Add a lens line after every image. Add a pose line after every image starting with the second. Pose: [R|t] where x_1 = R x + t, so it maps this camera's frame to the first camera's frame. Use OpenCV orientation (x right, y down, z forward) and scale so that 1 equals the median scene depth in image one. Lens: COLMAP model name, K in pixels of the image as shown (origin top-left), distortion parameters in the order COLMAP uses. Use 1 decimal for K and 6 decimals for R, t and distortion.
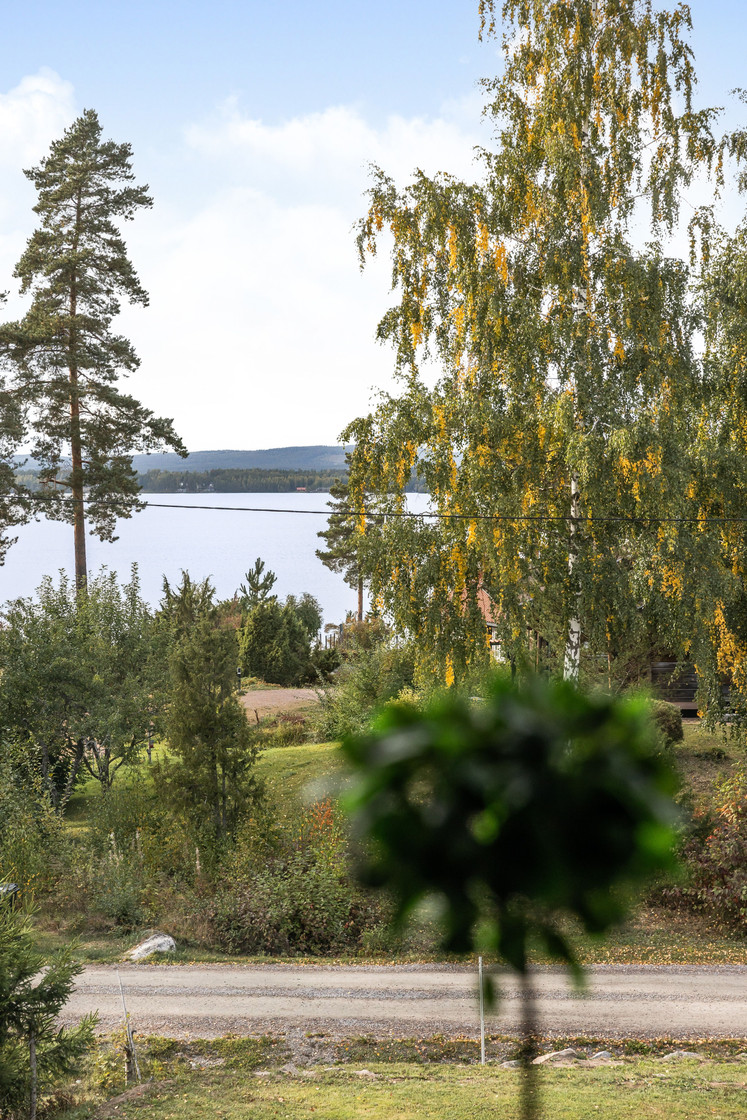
lens RADIAL K [[2188.4, 0, 389.6], [0, 2188.4, 527.3], [0, 0, 1]] dist [0.175893, 0.000000]
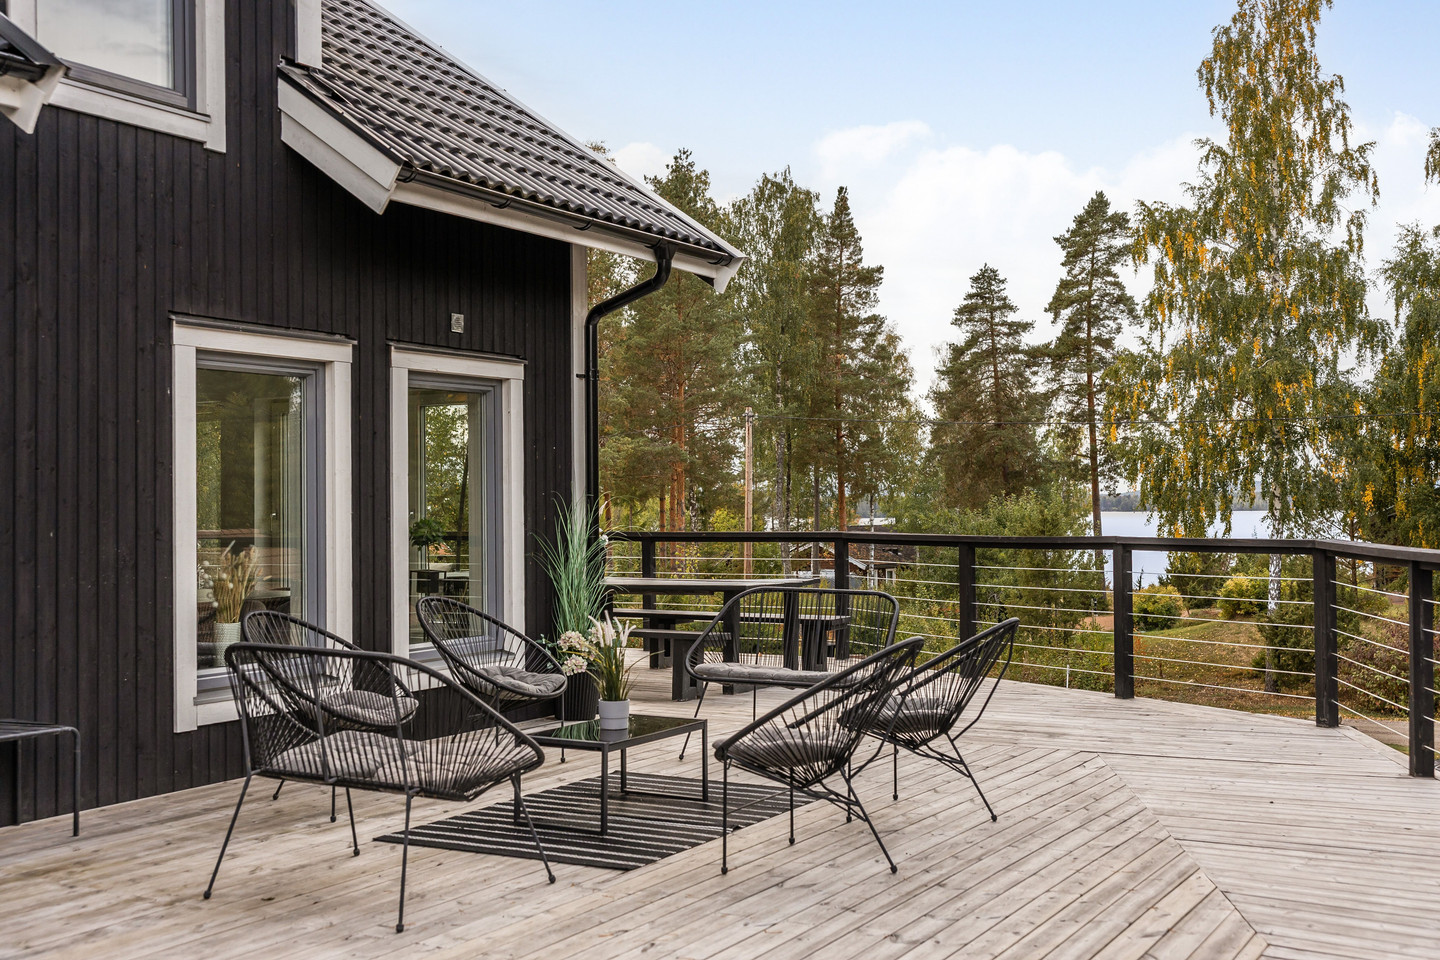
lens RADIAL K [[1755.5, 0, 720.1], [0, 1755.5, 485.1], [0, 0, 1]] dist [0.007964, 0.000000]
pose [[0.892012, -0.013203, -0.451820, 0.154877], [-0.003525, 0.999340, -0.036162, 0.041258], [0.451999, 0.033849, 0.891376, -0.111420]]
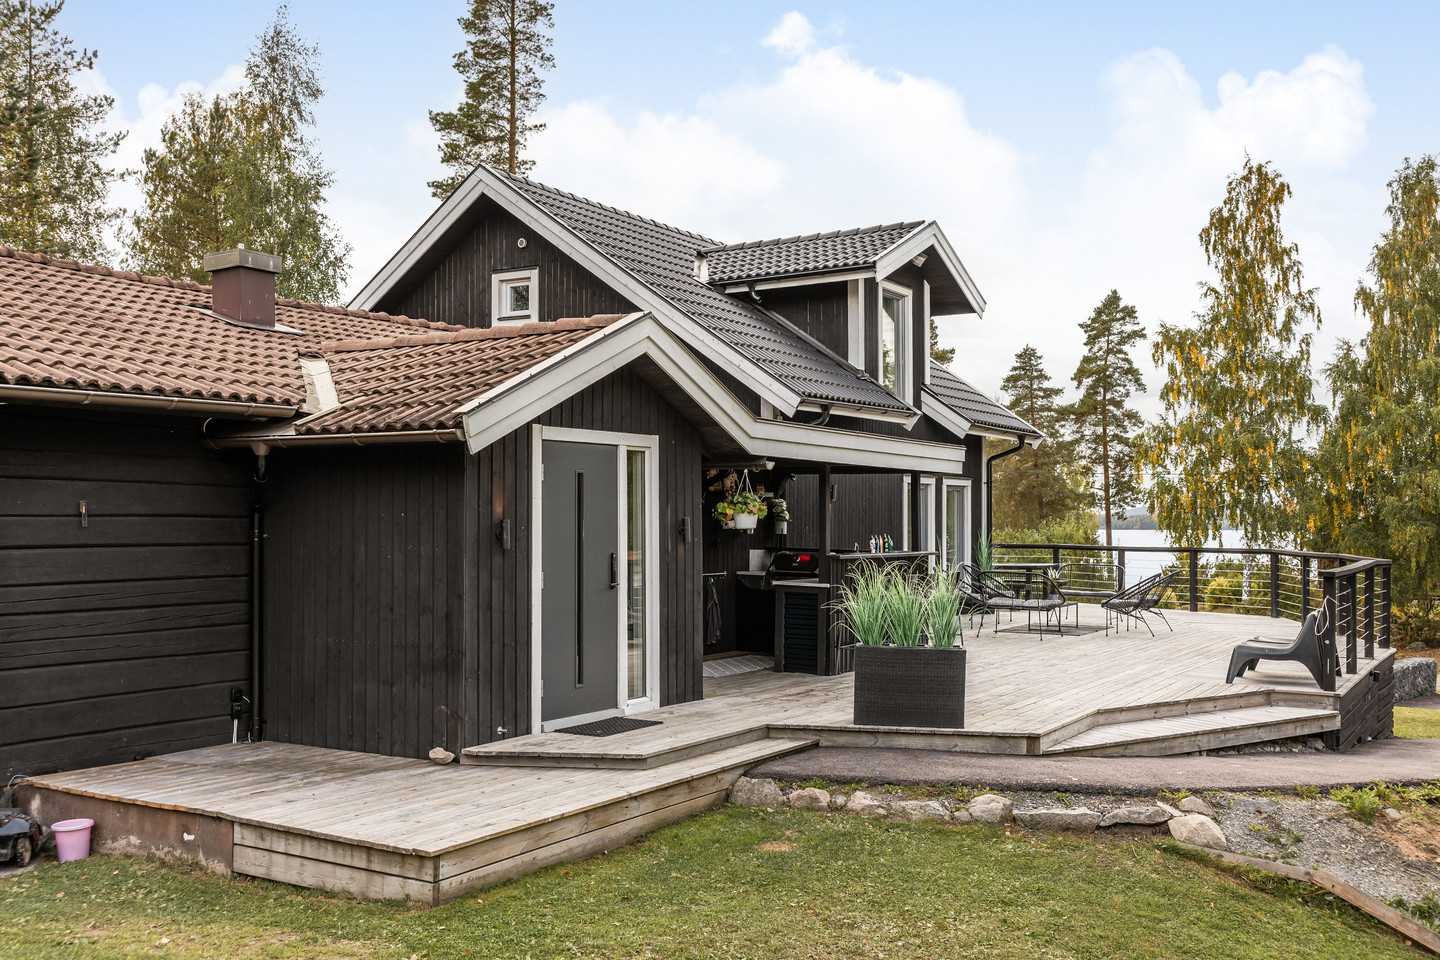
lens RADIAL K [[1566.3, 0, 682.9], [0, 1566.3, 523.4], [0, 0, 1]] dist [-0.000949, 0.000000]
pose [[0.875695, 0.000579, -0.482864, 0.187243], [-0.012869, 0.999672, -0.022140, 0.044071], [0.482692, 0.025602, 0.875416, -0.340073]]
